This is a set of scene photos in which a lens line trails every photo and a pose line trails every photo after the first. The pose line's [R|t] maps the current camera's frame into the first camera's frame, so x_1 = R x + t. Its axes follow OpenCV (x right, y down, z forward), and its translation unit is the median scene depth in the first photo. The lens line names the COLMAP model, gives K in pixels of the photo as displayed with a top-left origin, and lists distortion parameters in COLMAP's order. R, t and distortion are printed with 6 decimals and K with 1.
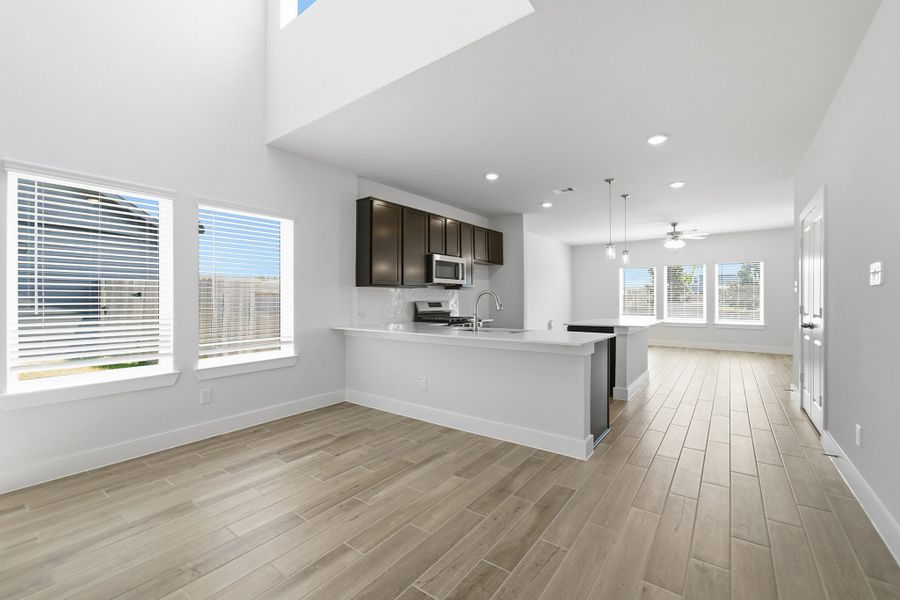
lens RADIAL K [[381.8, 0, 445.0], [0, 381.8, 296.8], [0, 0, 1]] dist [-0.078276, 0.065289]
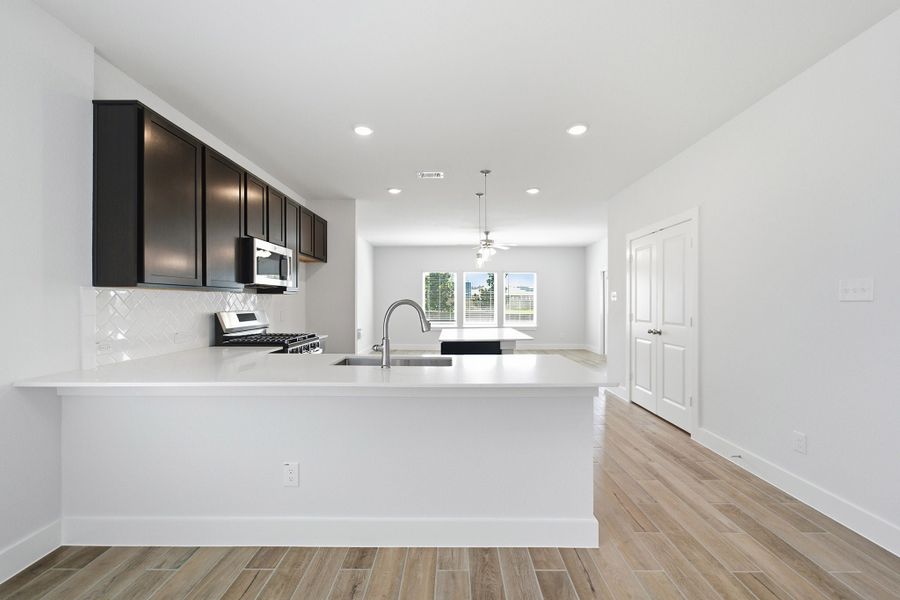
lens RADIAL K [[373.9, 0, 447.2], [0, 373.9, 300.3], [0, 0, 1]] dist [0.003612, 0.000367]
pose [[0.804204, -0.000116, 0.594353, -0.137734], [-0.002143, 0.999993, 0.003094, -0.011432], [-0.594349, -0.003762, 0.804198, 0.320608]]
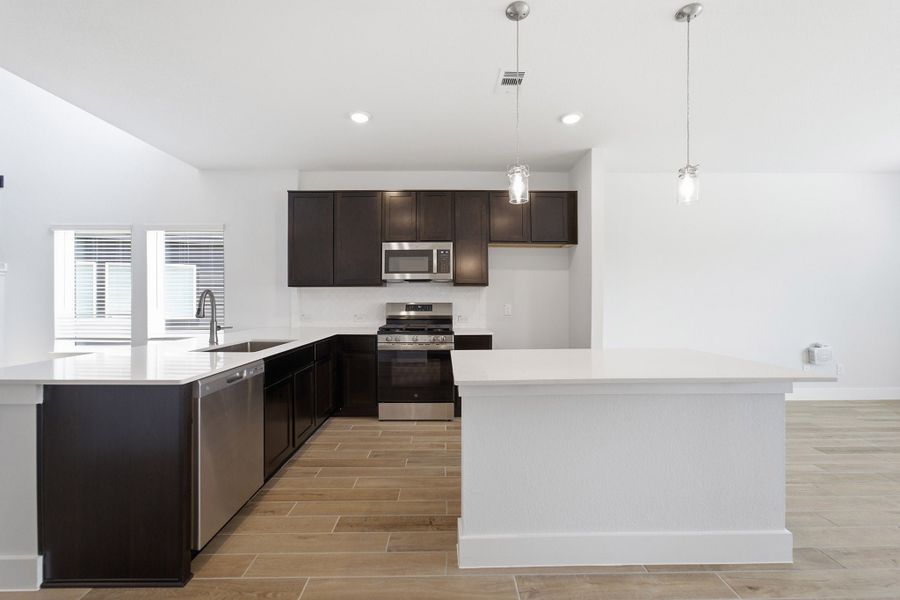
lens RADIAL K [[373.1, 0, 447.6], [0, 373.1, 305.9], [0, 0, 1]] dist [-0.003234, -0.000126]
pose [[0.618822, 0.014758, -0.785393, 0.642300], [0.001901, 0.999792, 0.020285, 0.001148], [0.785529, -0.014045, 0.618665, 0.626813]]
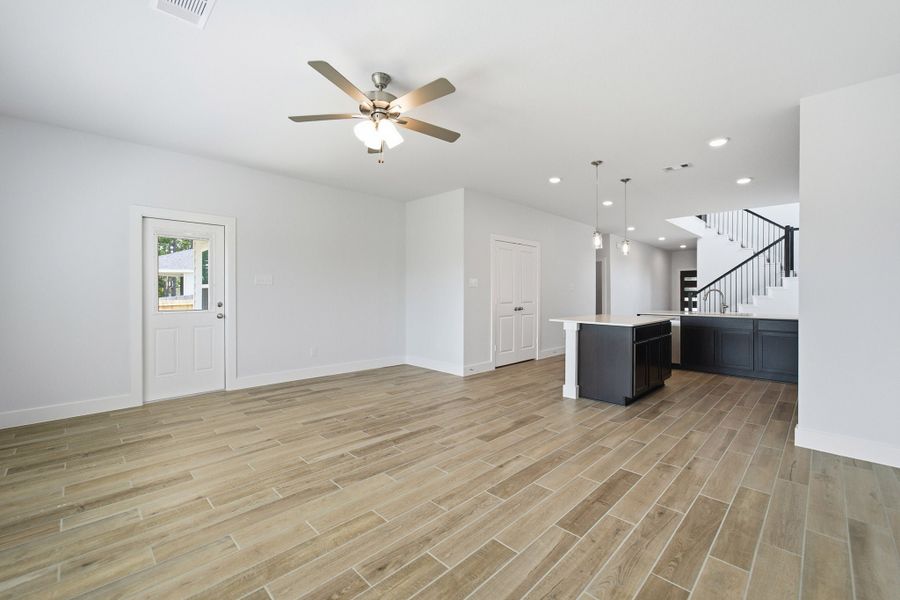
lens RADIAL K [[377.4, 0, 453.5], [0, 377.4, 298.9], [0, 0, 1]] dist [-0.000403, 0.000545]
pose [[-0.992623, -0.004388, 0.121162, 0.715674], [-0.003624, 0.999972, 0.006524, 0.015278], [-0.121188, 0.006037, -0.992611, 1.902074]]
